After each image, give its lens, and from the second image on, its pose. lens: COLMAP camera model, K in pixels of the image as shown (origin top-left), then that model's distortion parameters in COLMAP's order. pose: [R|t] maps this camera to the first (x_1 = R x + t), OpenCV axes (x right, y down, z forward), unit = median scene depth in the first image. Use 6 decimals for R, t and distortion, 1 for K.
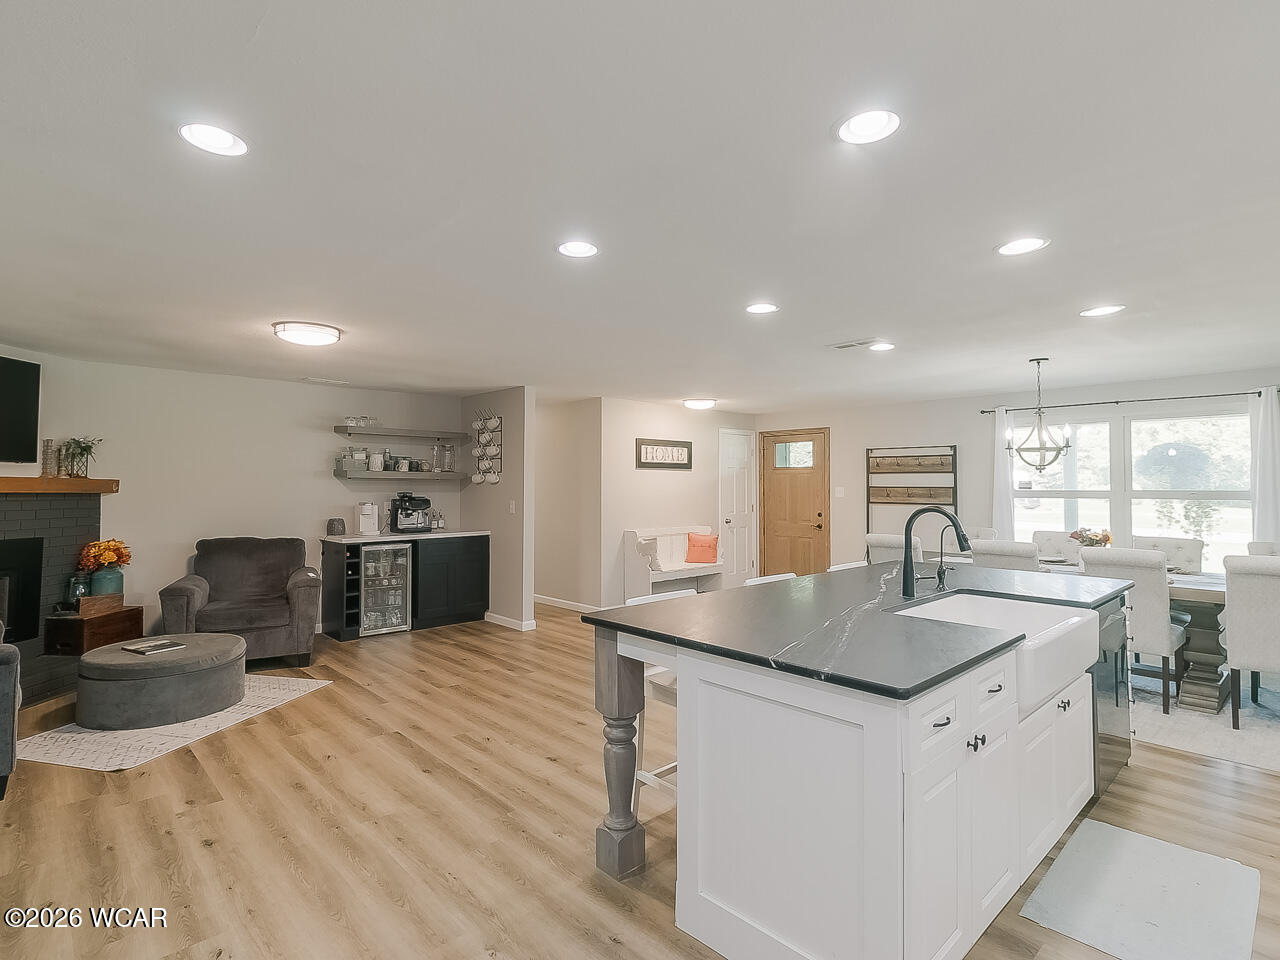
lens RADIAL K [[664.8, 0, 640.0], [0, 664.8, 480.0], [0, 0, 1]] dist [0.002920, 0.001179]
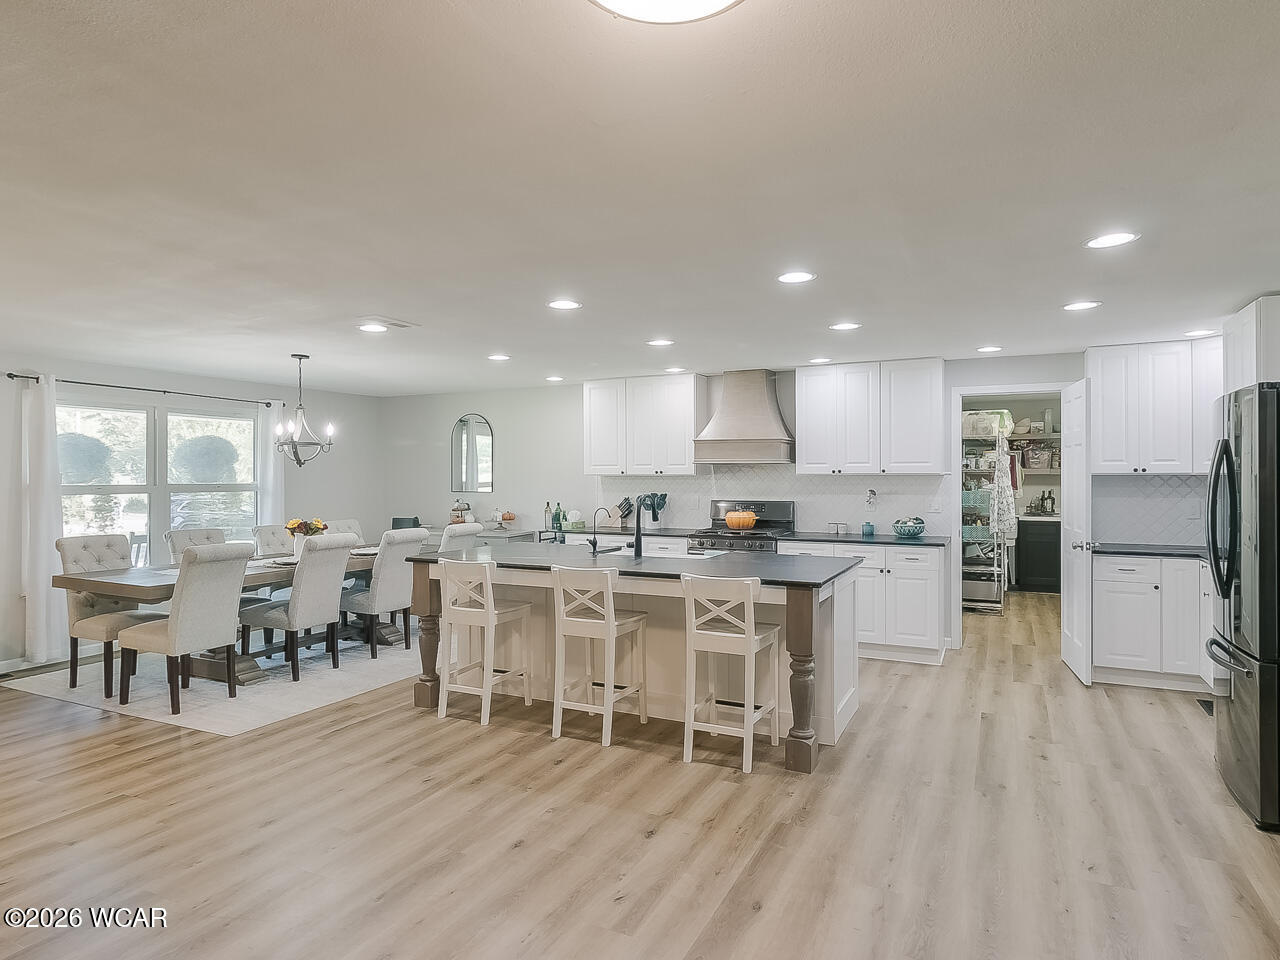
lens RADIAL K [[743.0, 0, 640.0], [0, 743.0, 480.0], [0, 0, 1]] dist [-0.002778, -0.002088]
pose [[-0.357784, -0.003503, 0.933798, -0.651723], [-0.008680, 0.999962, 0.000425, 0.004075], [-0.933764, -0.007953, -0.357801, 0.921465]]
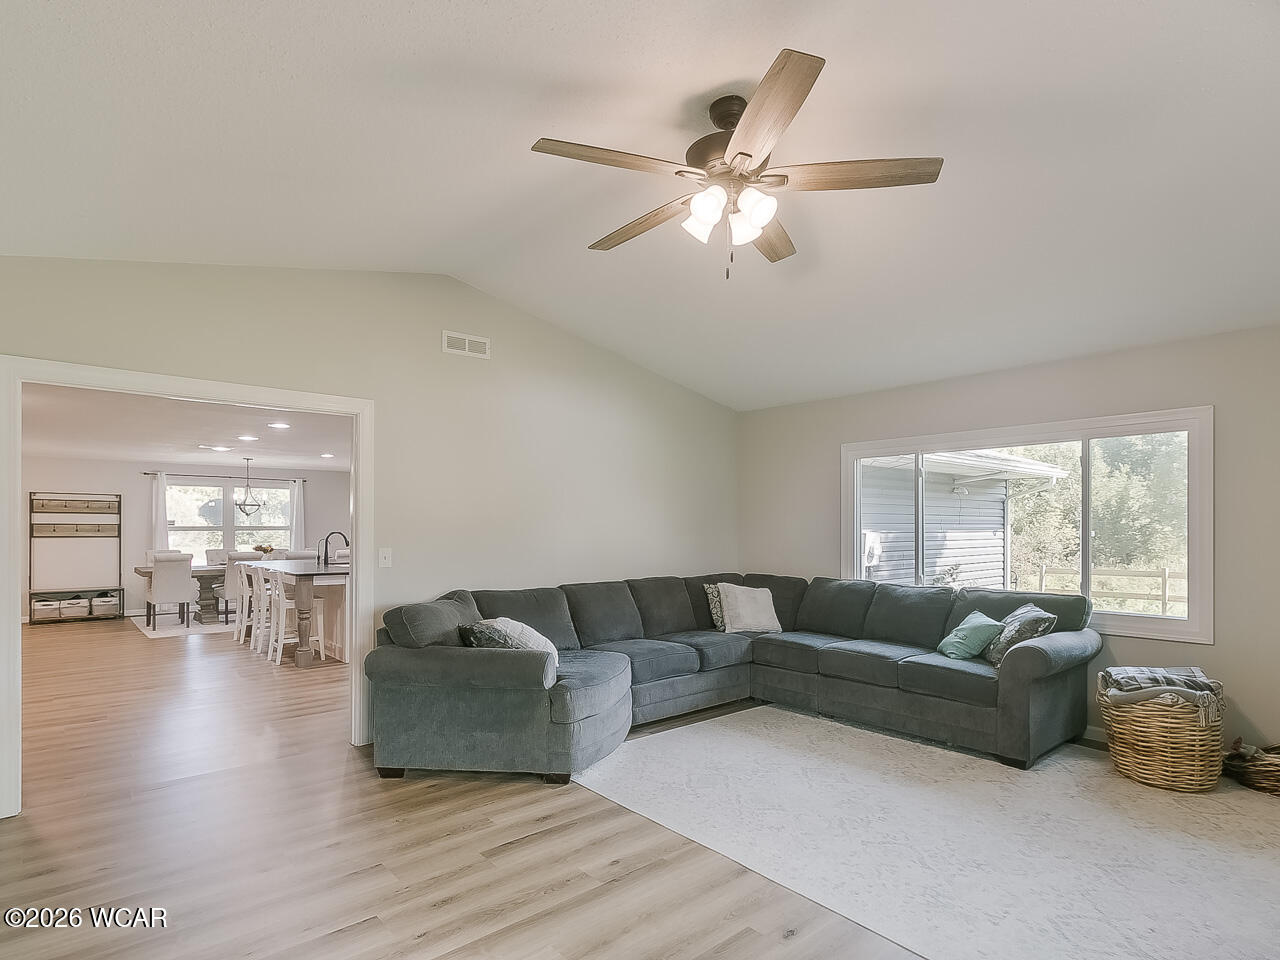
lens RADIAL K [[686.6, 0, 646.3], [0, 686.6, 532.8], [0, 0, 1]] dist [0.004154, 0.000914]
pose [[0.031266, -0.014376, 0.999408, -1.381374], [-0.011535, 0.999825, 0.014743, -0.007822], [-0.999445, -0.011989, 0.031094, -0.232173]]
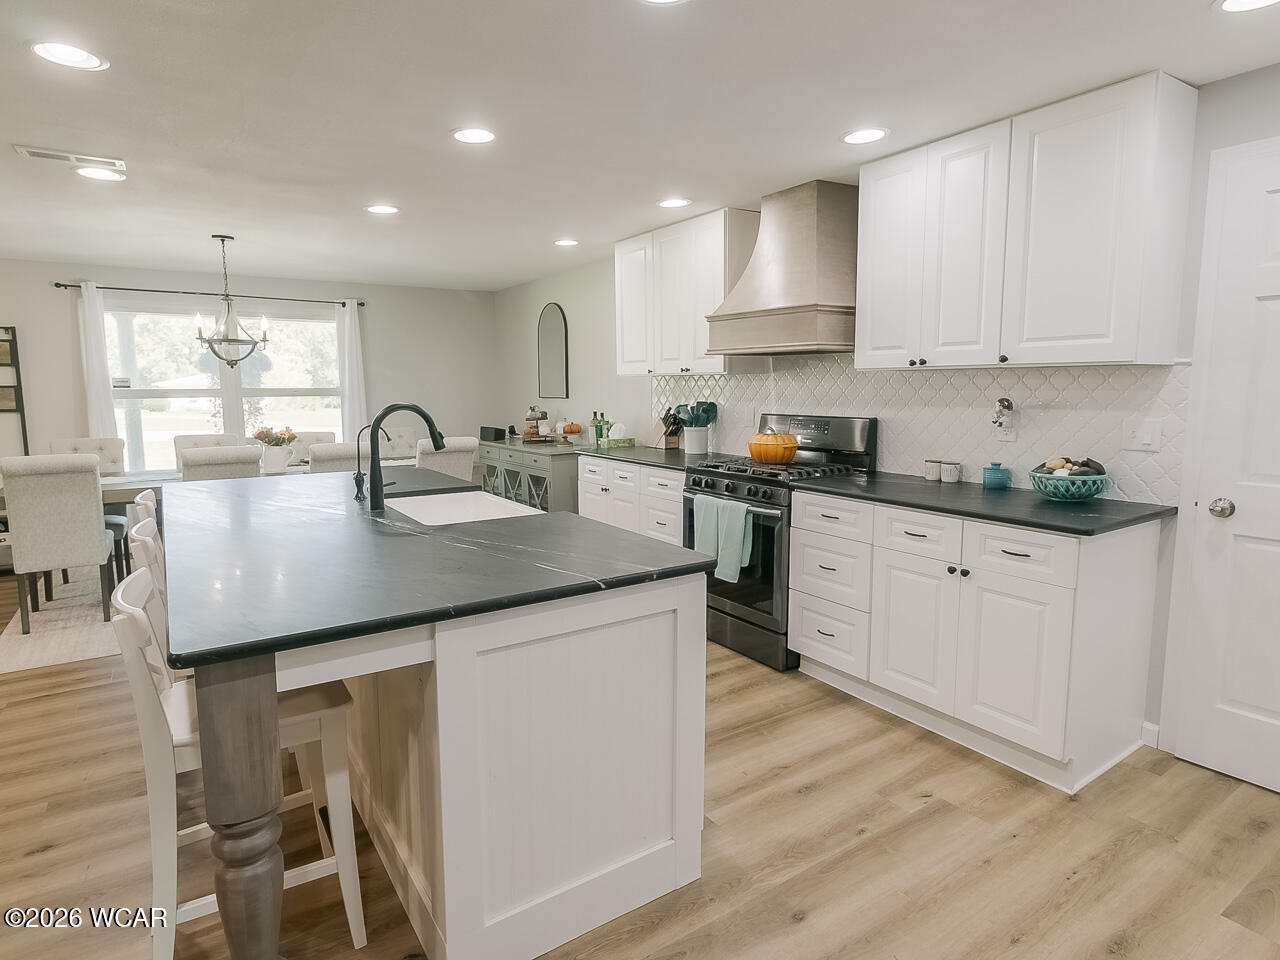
lens RADIAL K [[702.3, 0, 635.0], [0, 702.3, 477.1], [0, 0, 1]] dist [-0.000181, 0.000306]
pose [[0.167961, -0.129319, 0.977274, -0.250919], [-0.005249, 0.991227, 0.132068, 0.006628], [-0.985780, -0.027312, 0.165809, 0.306920]]
